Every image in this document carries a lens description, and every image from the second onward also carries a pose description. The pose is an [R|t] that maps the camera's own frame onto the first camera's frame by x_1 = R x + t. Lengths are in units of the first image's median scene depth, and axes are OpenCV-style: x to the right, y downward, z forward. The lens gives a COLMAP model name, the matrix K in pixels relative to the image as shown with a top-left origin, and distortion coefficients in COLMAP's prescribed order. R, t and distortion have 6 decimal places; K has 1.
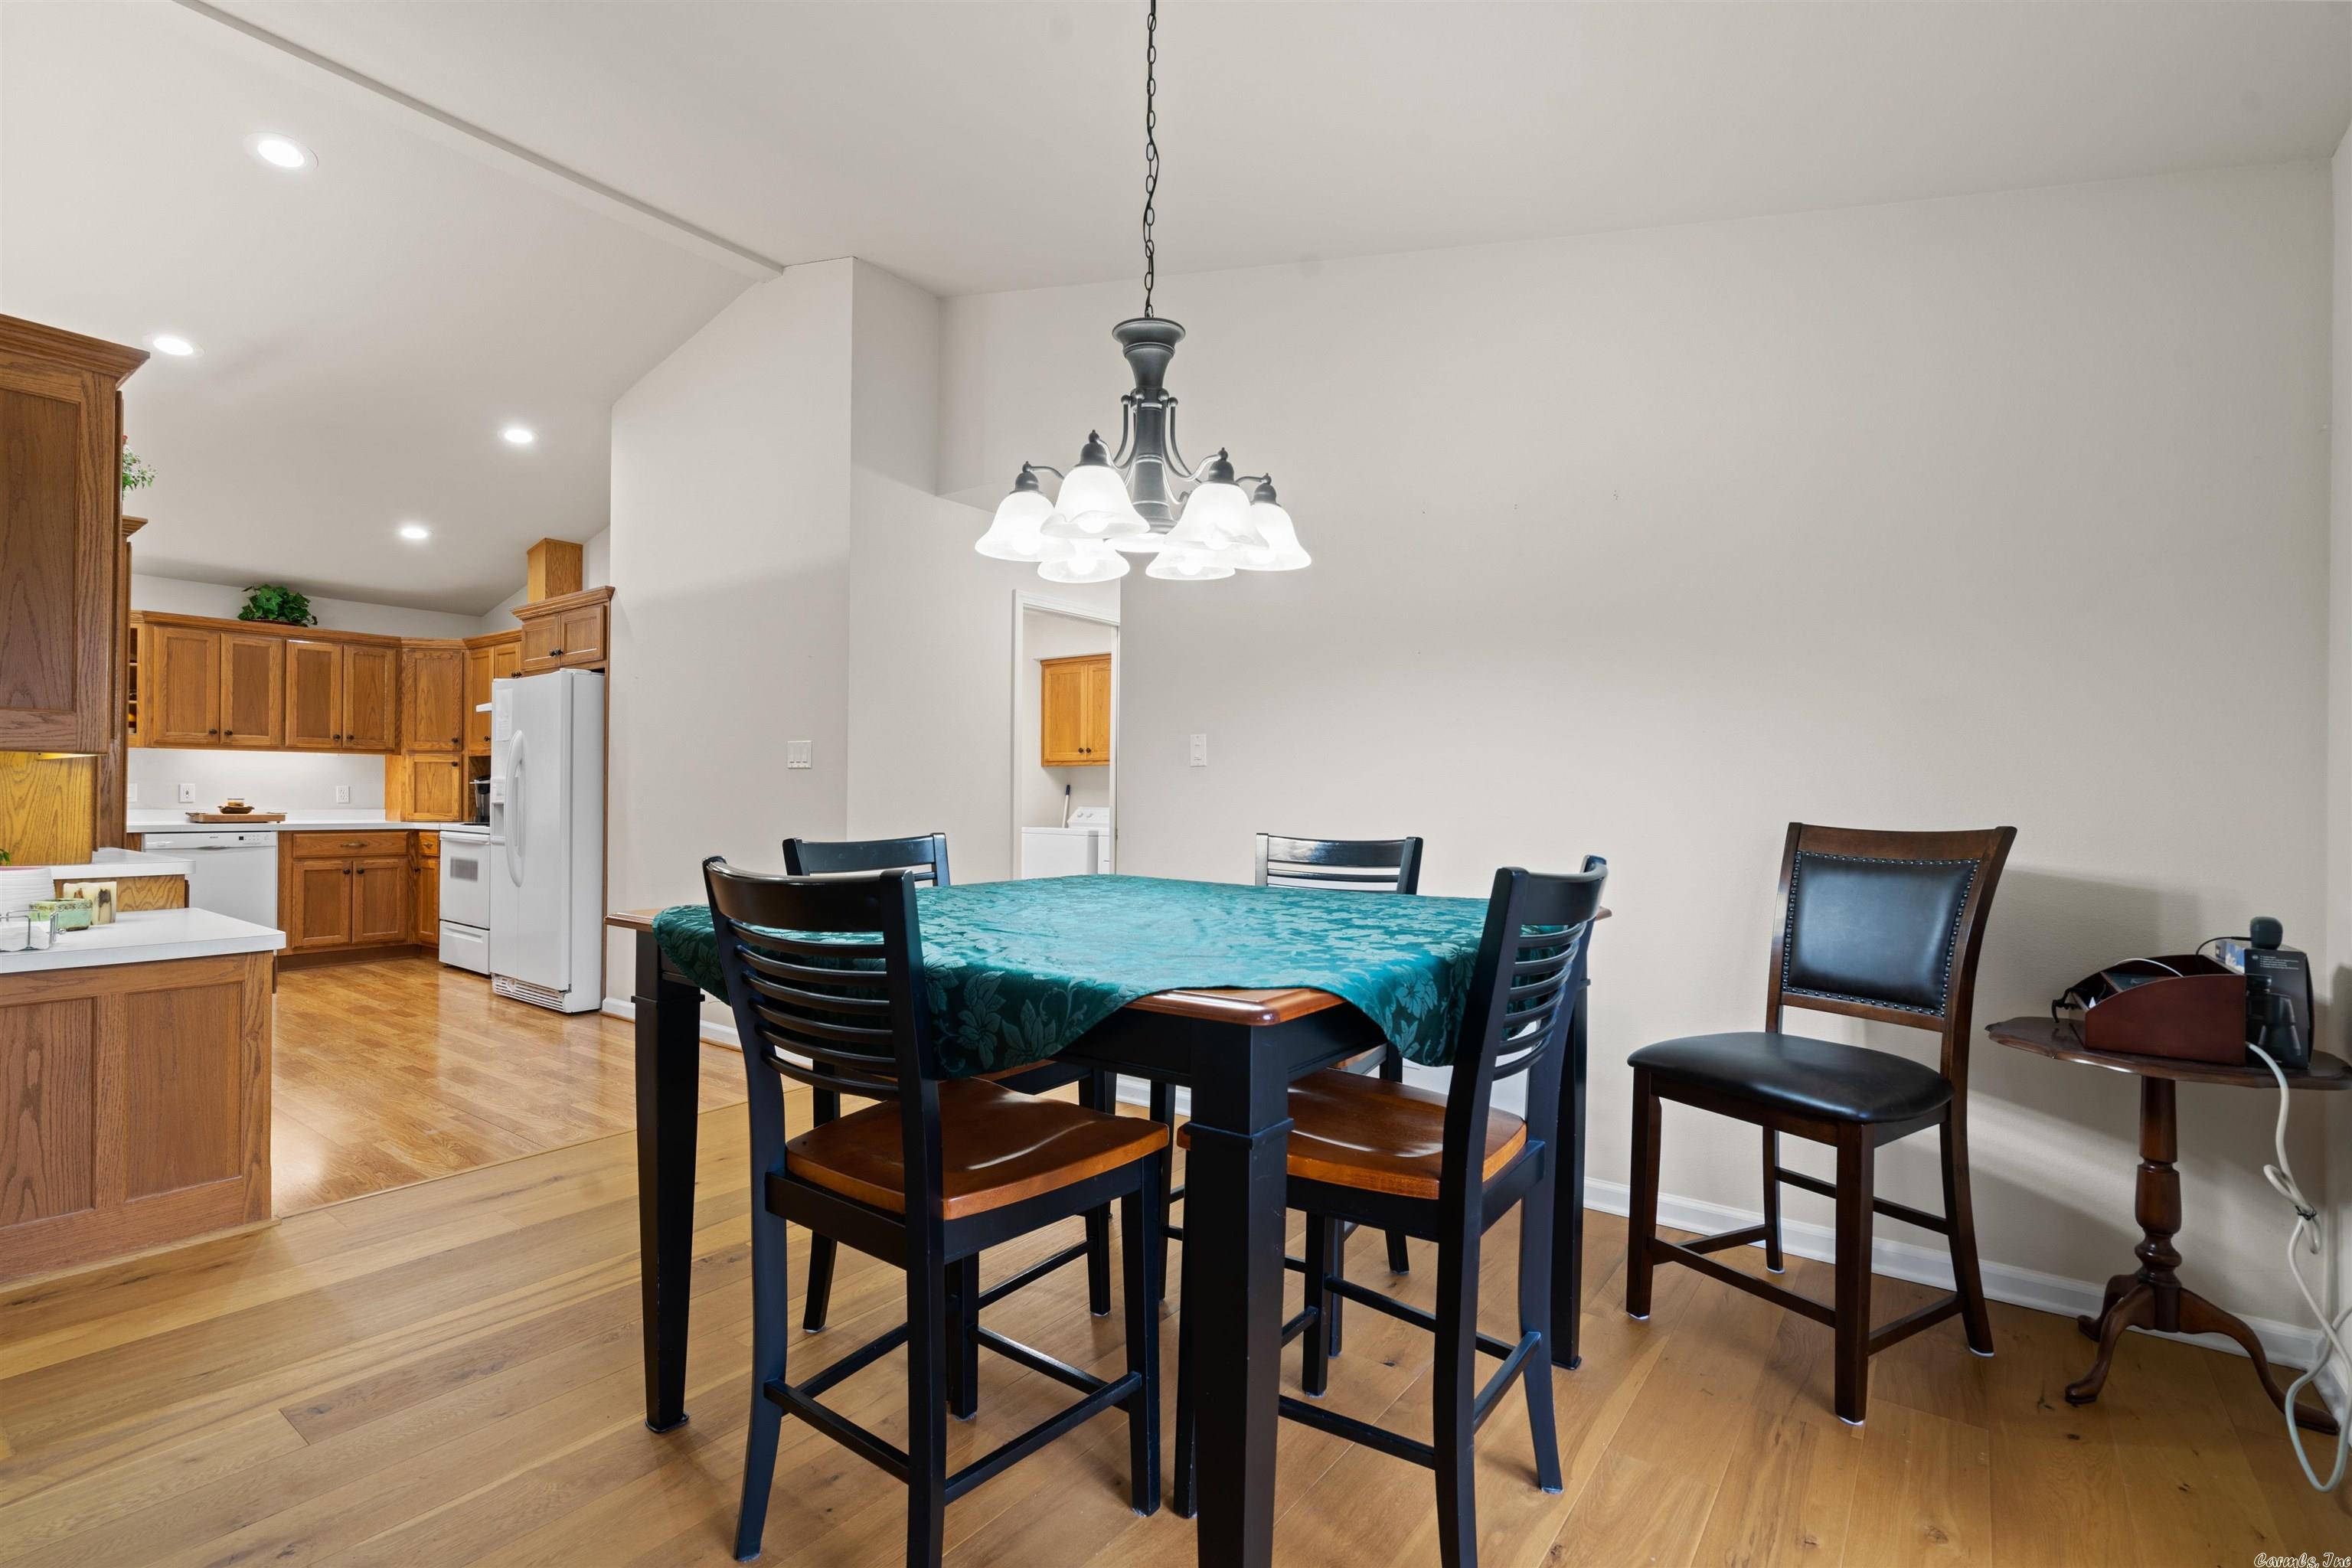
lens RADIAL K [[1068.2, 0, 1178.3], [0, 1068.2, 791.6], [0, 0, 1]] dist [-0.003832, -0.000948]
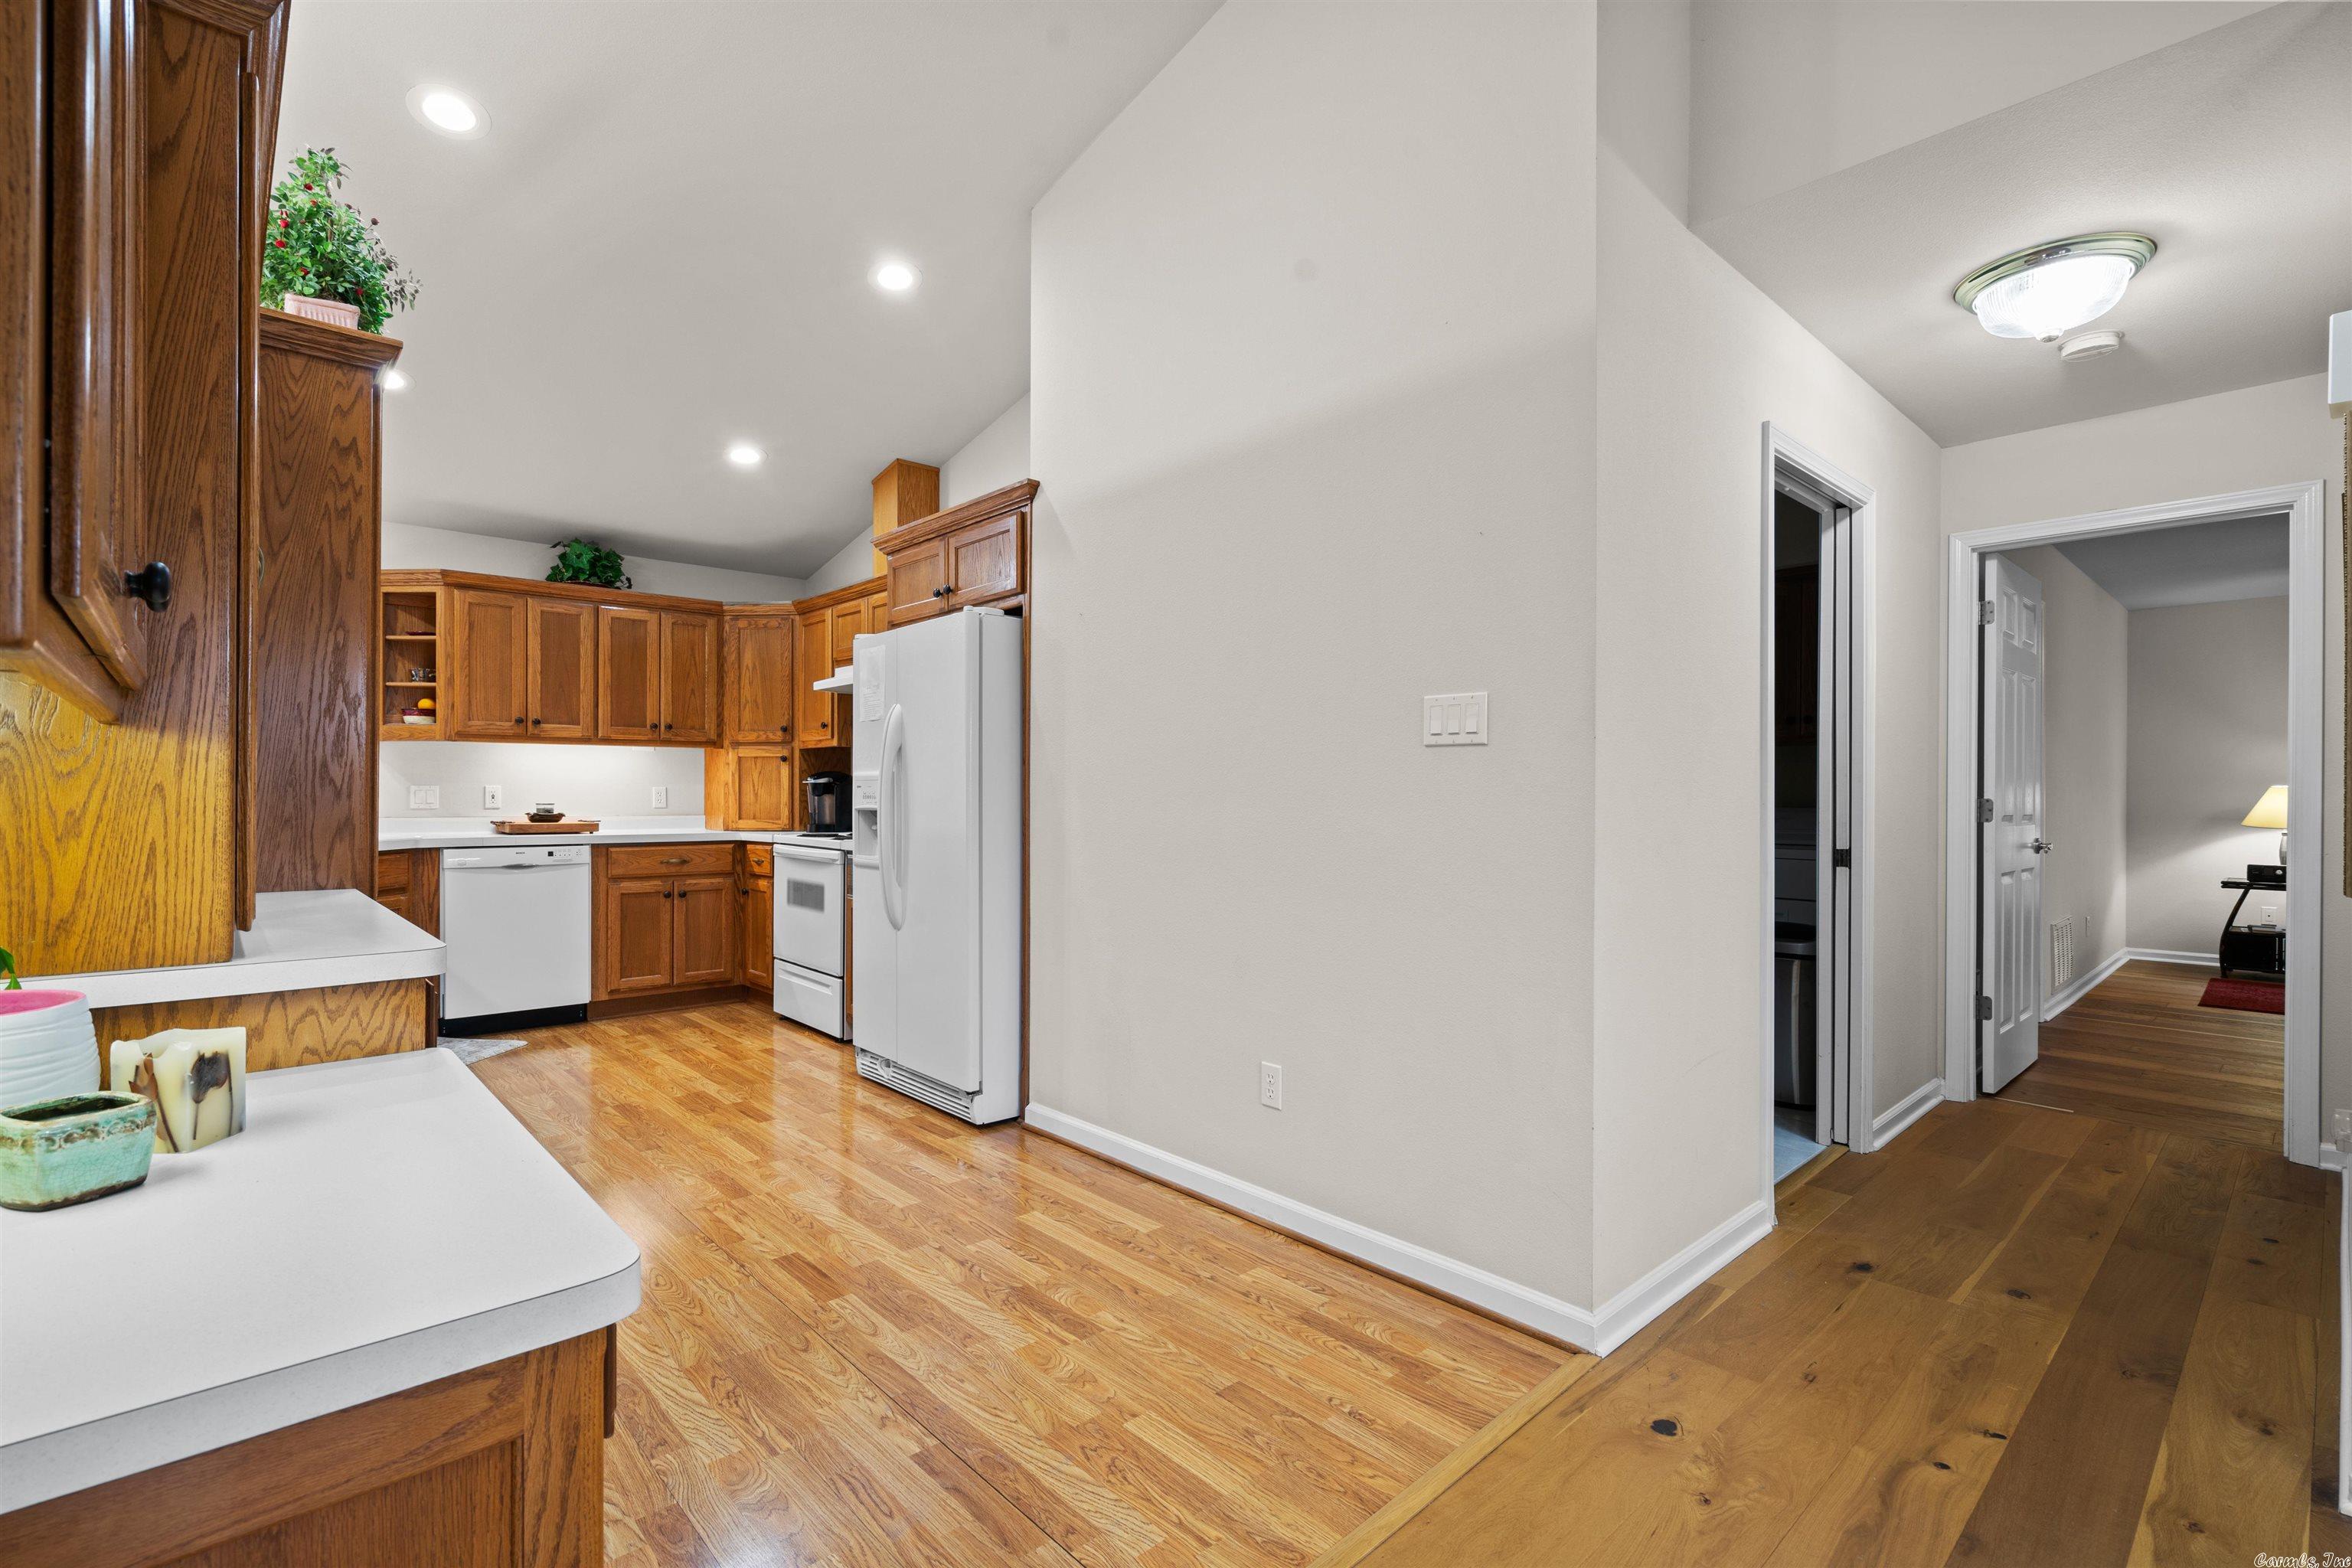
lens RADIAL K [[1068.2, 0, 1176.7], [0, 1068.2, 788.6], [0, 0, 1]] dist [-0.003832, -0.000948]
pose [[0.980770, -0.007511, -0.195022, -0.262793], [0.007277, 0.999972, -0.001916, 0.000213], [0.195030, 0.000460, 0.980797, 0.305983]]
